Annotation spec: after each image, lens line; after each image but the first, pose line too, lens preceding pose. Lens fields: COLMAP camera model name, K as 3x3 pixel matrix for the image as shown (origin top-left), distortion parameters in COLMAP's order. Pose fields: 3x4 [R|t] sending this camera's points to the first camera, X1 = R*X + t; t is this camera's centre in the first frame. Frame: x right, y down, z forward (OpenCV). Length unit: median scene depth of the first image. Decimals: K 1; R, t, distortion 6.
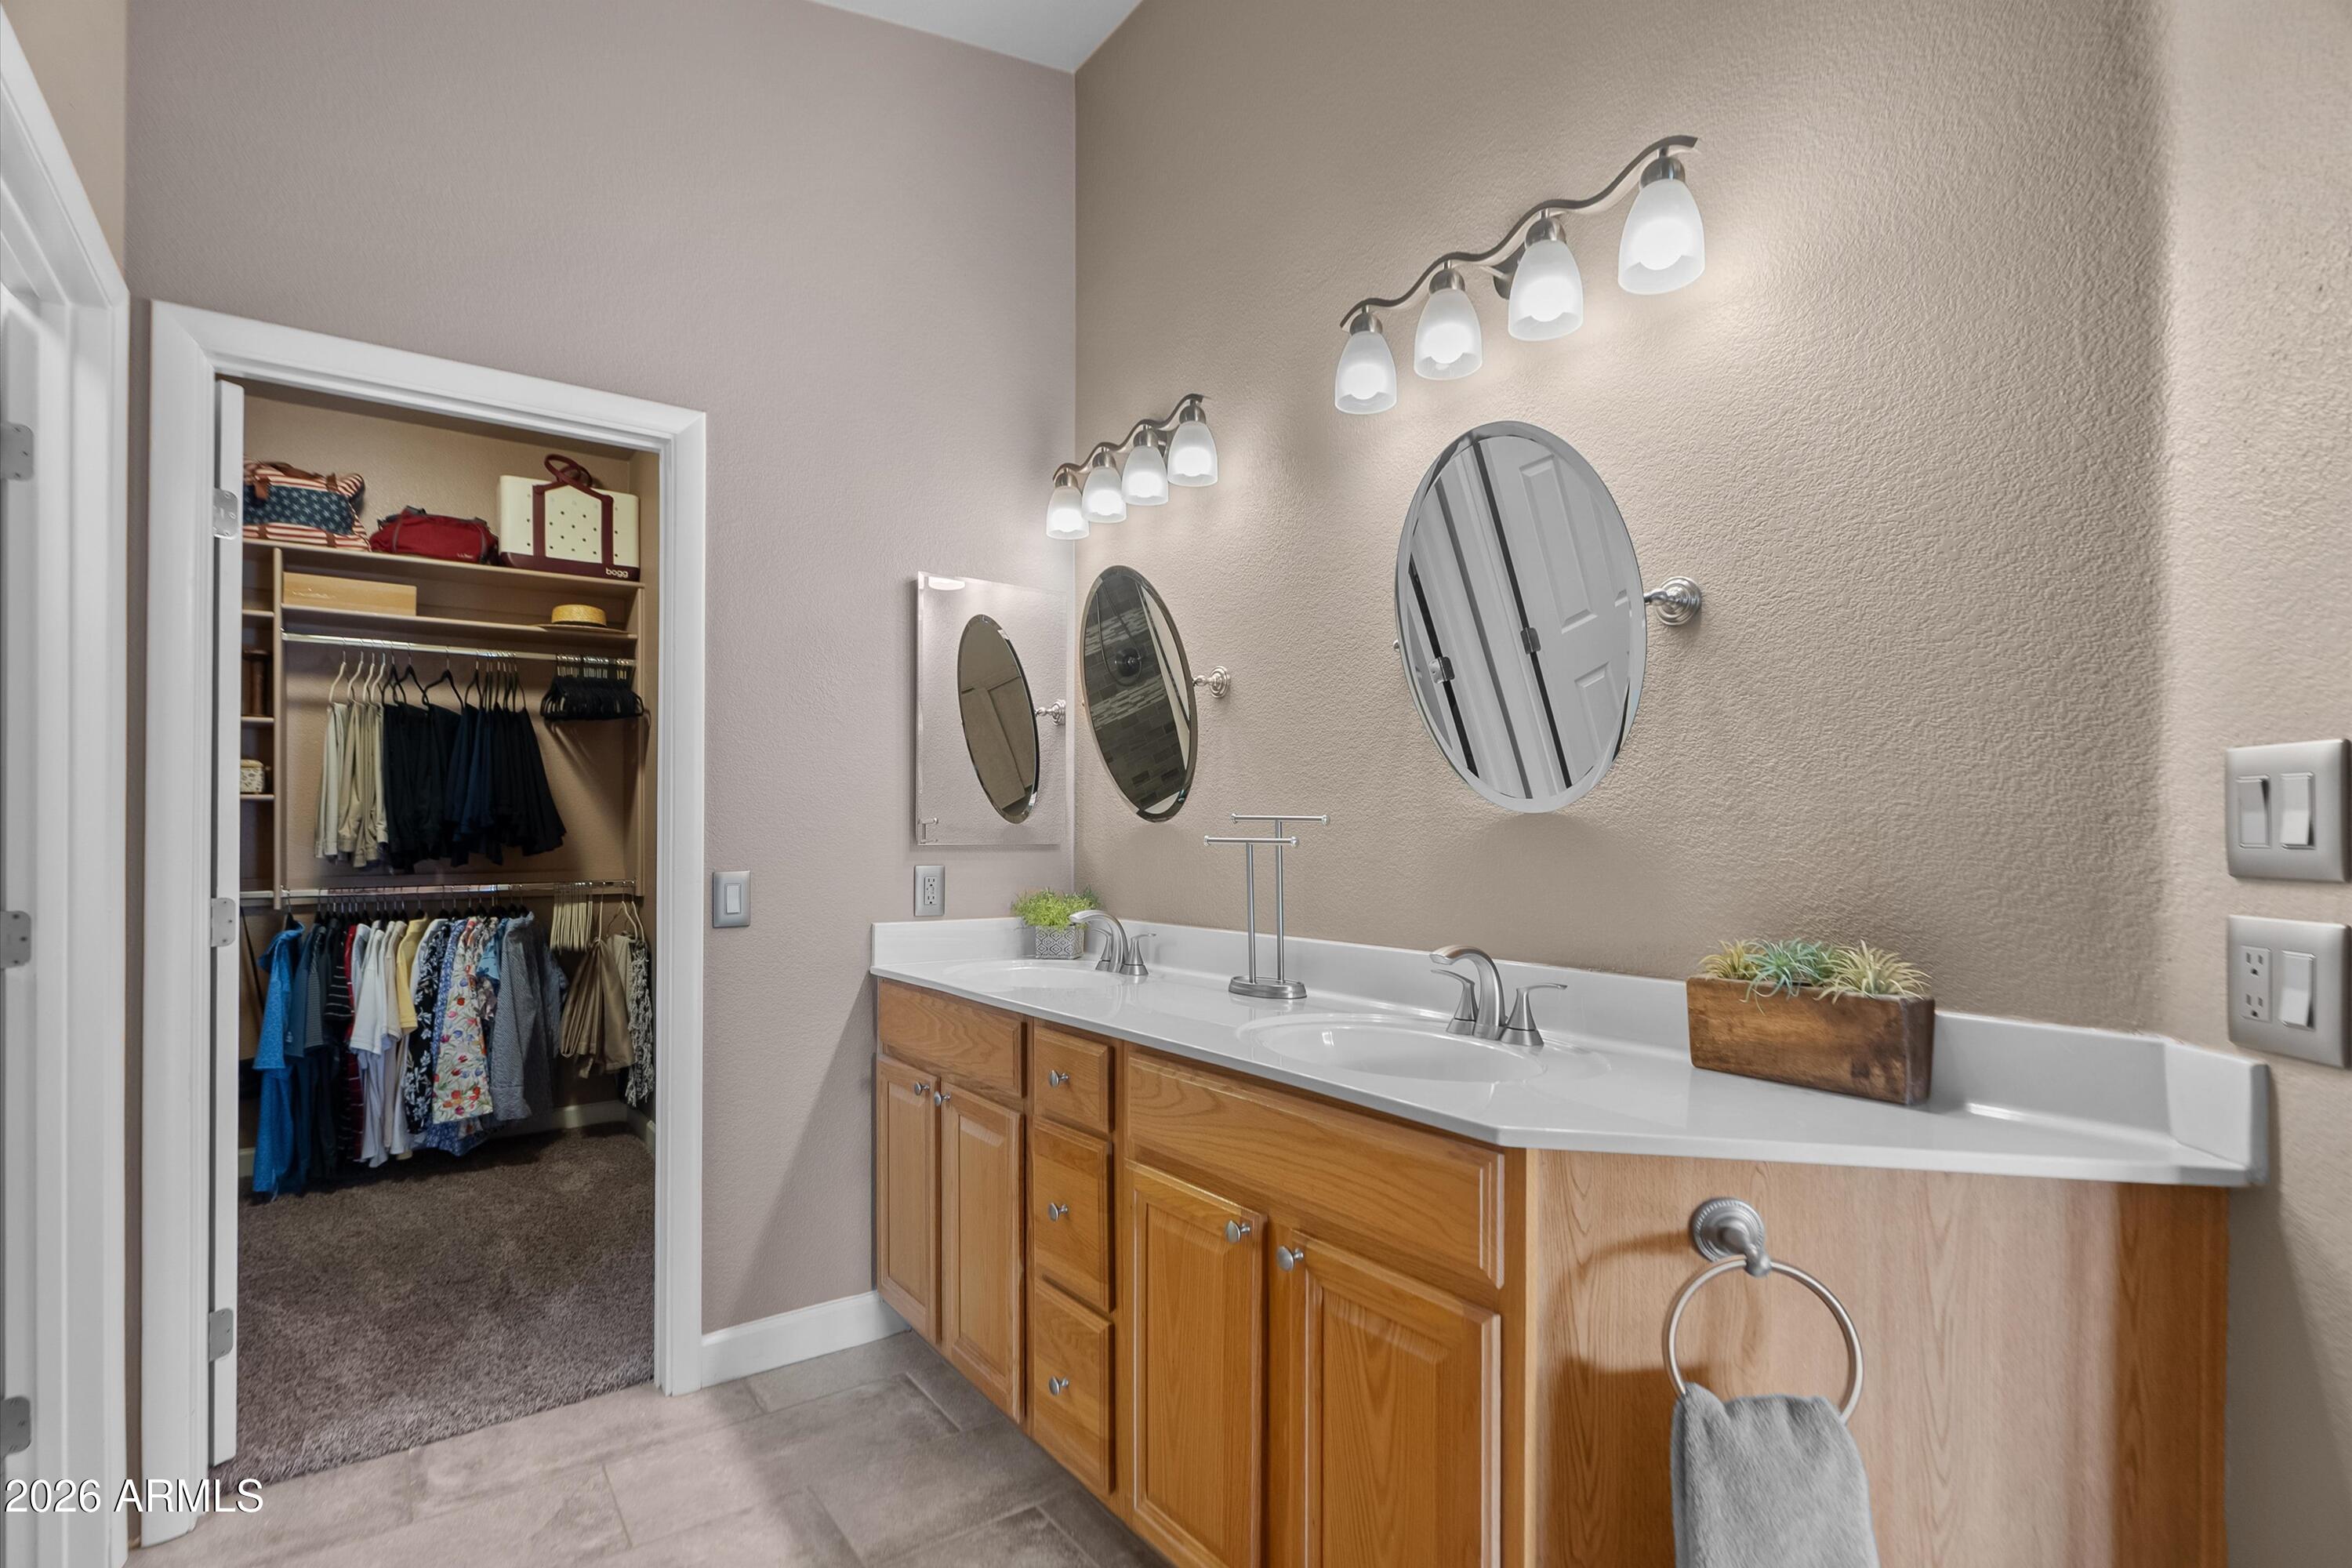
lens RADIAL K [[1109.4, 0, 1177.4], [0, 1109.4, 818.6], [0, 0, 1]] dist [-0.011411, 0.002095]
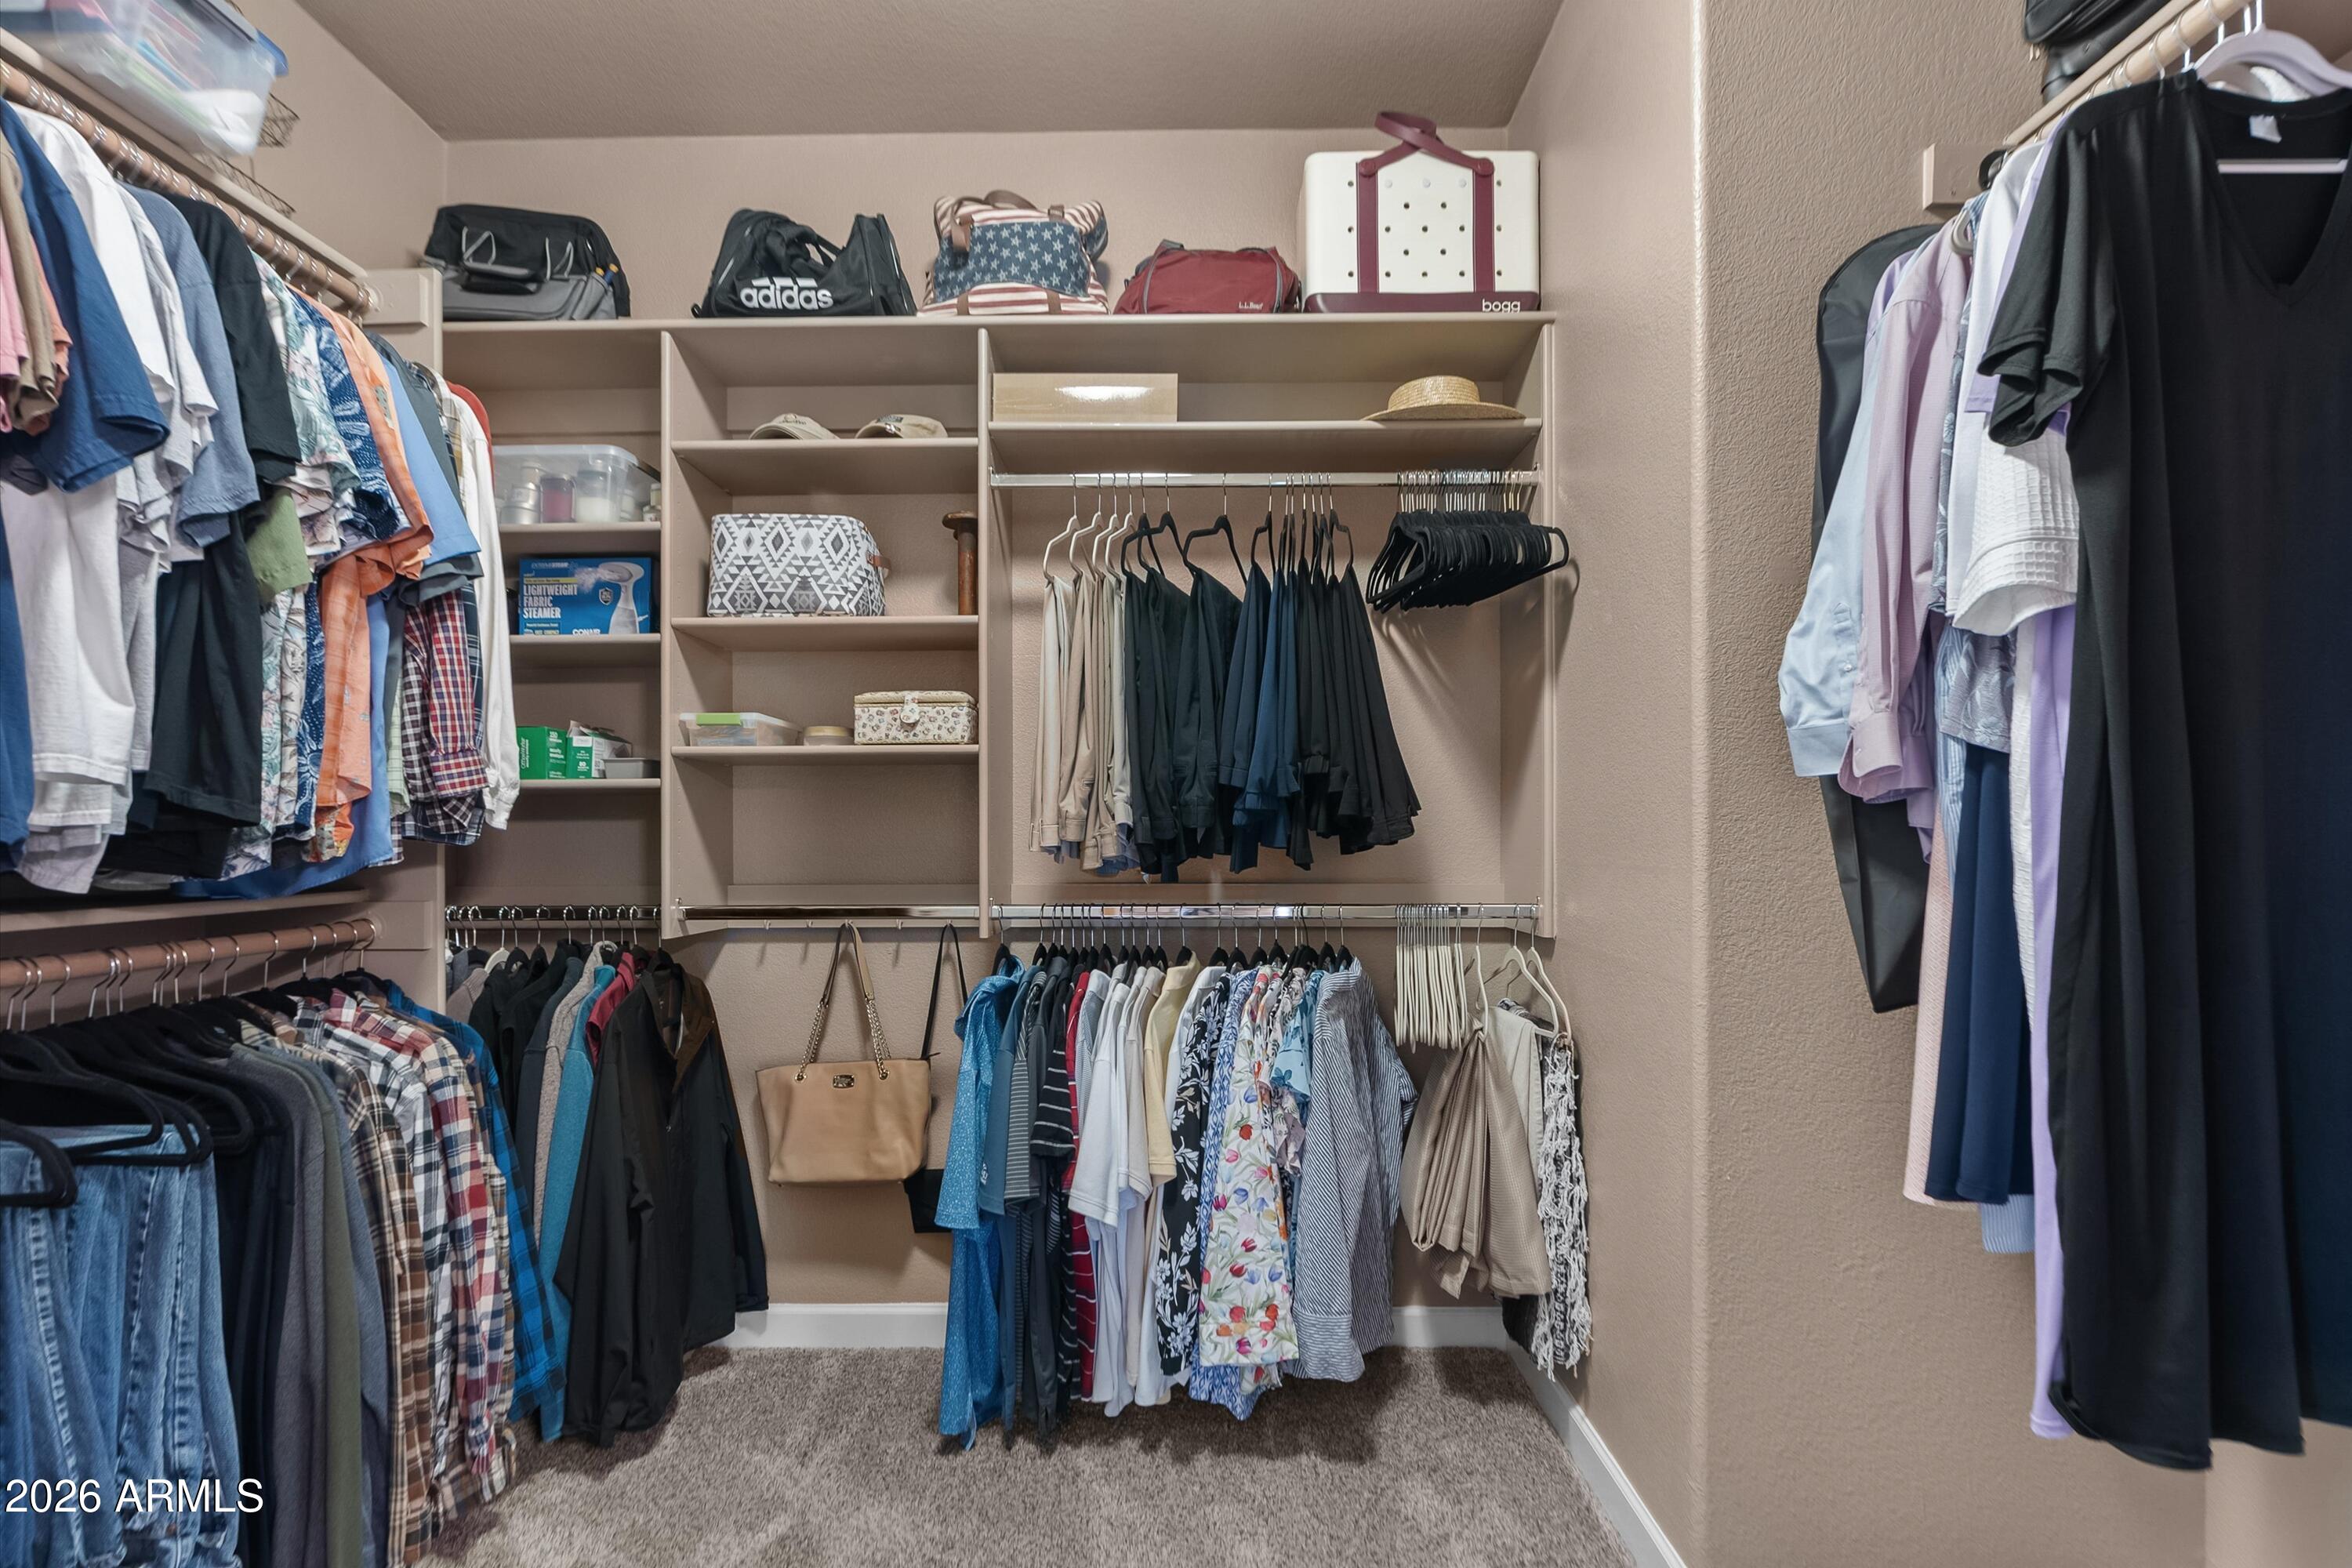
lens RADIAL K [[1109.4, 0, 1176.3], [0, 1109.4, 803.9], [0, 0, 1]] dist [-0.011411, 0.002095]
pose [[0.800735, -0.007851, -0.598967, -0.358605], [0.001199, 0.999933, -0.011504, 0.016814], [0.599017, 0.008494, 0.800691, 0.556916]]
